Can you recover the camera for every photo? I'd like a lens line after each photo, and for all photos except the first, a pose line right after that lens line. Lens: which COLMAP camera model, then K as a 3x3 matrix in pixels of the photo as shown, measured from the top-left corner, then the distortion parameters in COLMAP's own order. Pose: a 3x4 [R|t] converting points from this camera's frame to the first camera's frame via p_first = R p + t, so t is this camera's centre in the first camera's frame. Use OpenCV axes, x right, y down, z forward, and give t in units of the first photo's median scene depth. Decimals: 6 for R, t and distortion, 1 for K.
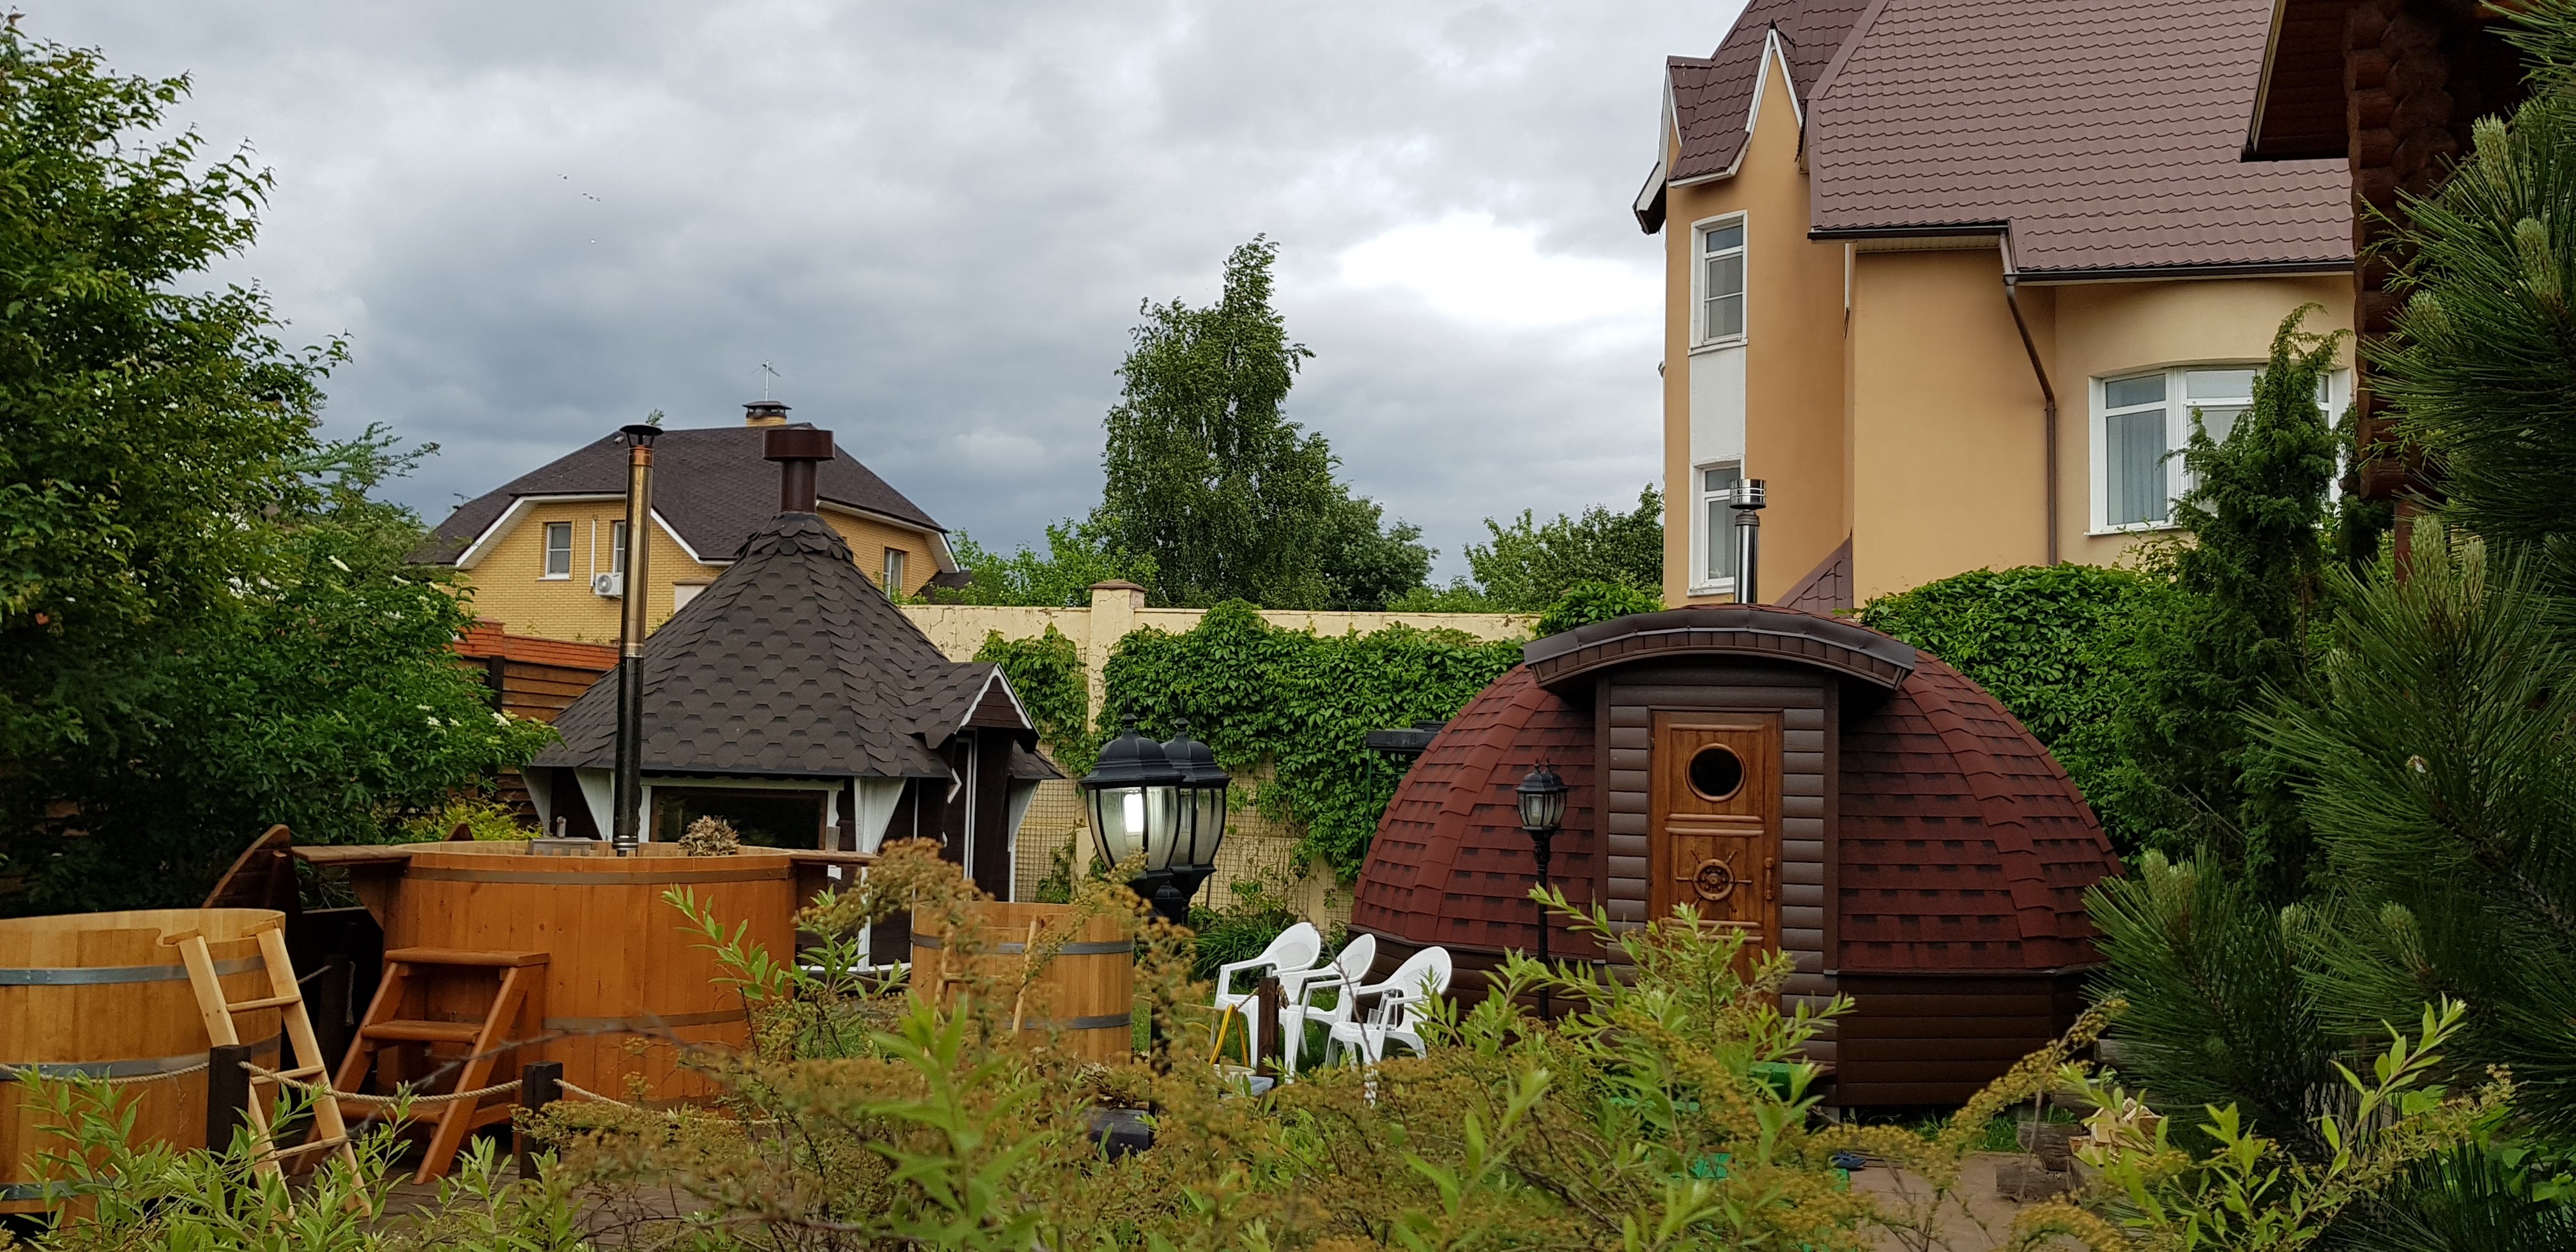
lens RADIAL K [[2035.6, 0, 1290.1], [0, 2035.6, 649.8], [0, 0, 1]] dist [-0.003098, 0.018931]
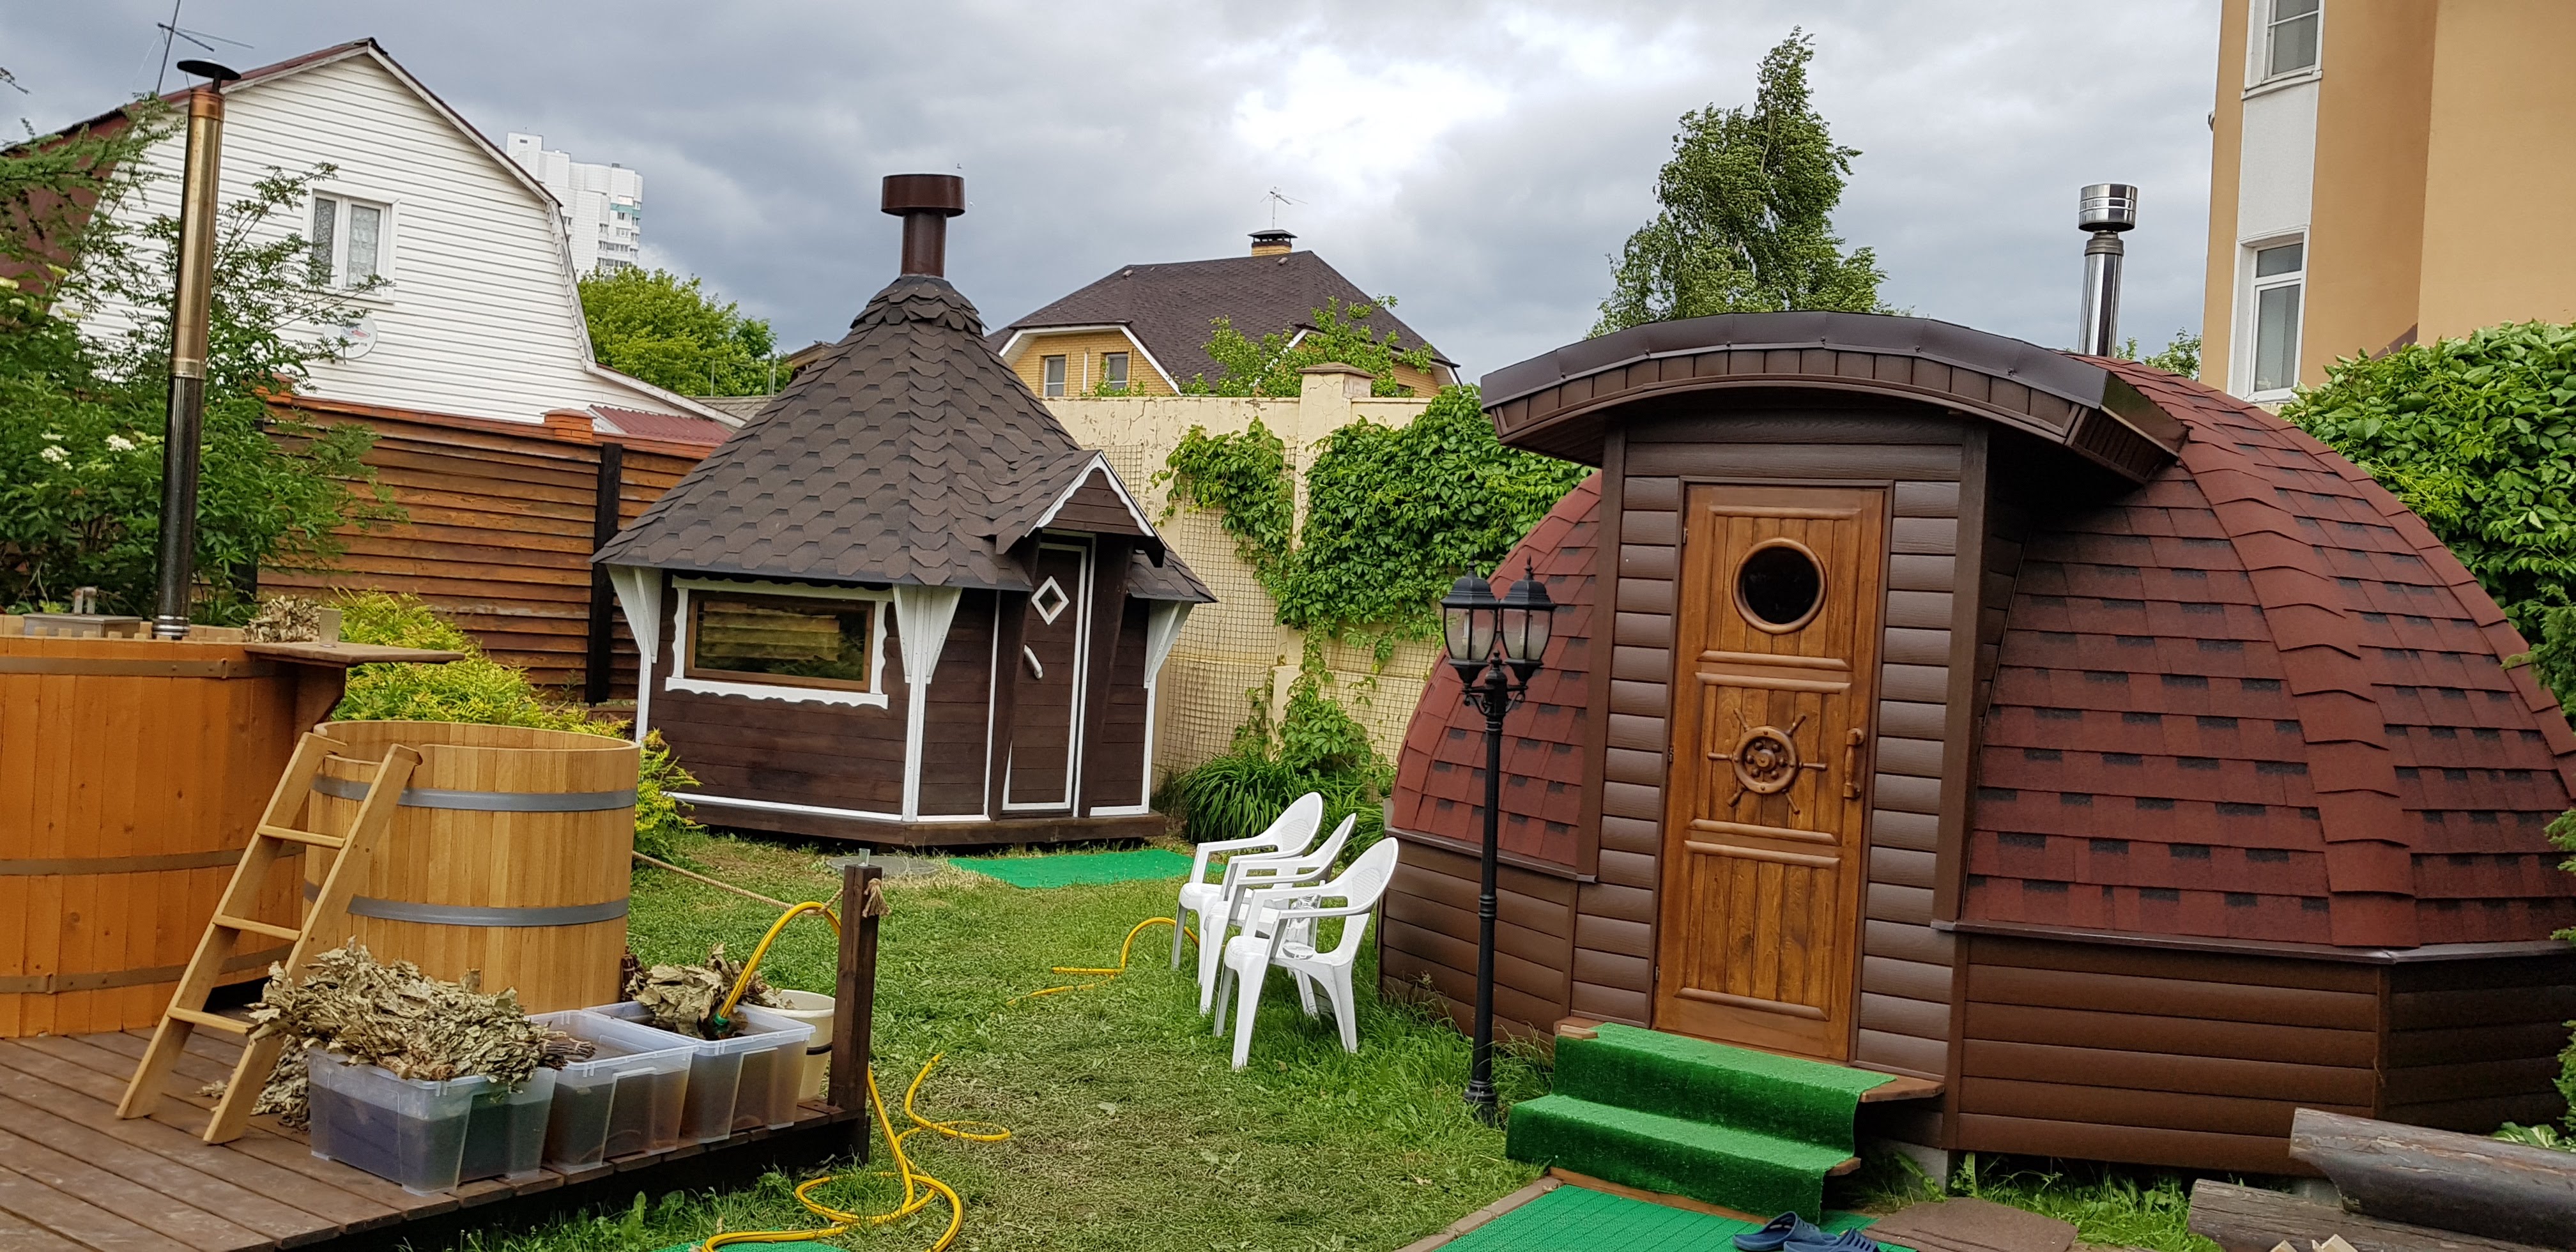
lens RADIAL K [[2035.6, 0, 1277.9], [0, 2035.6, 622.4], [0, 0, 1]] dist [-0.003098, 0.018931]
pose [[0.947651, 0.033929, -0.317500, 0.184099], [-0.016882, 0.998272, 0.056290, 0.027824], [0.318861, -0.047983, 0.946586, 0.263241]]
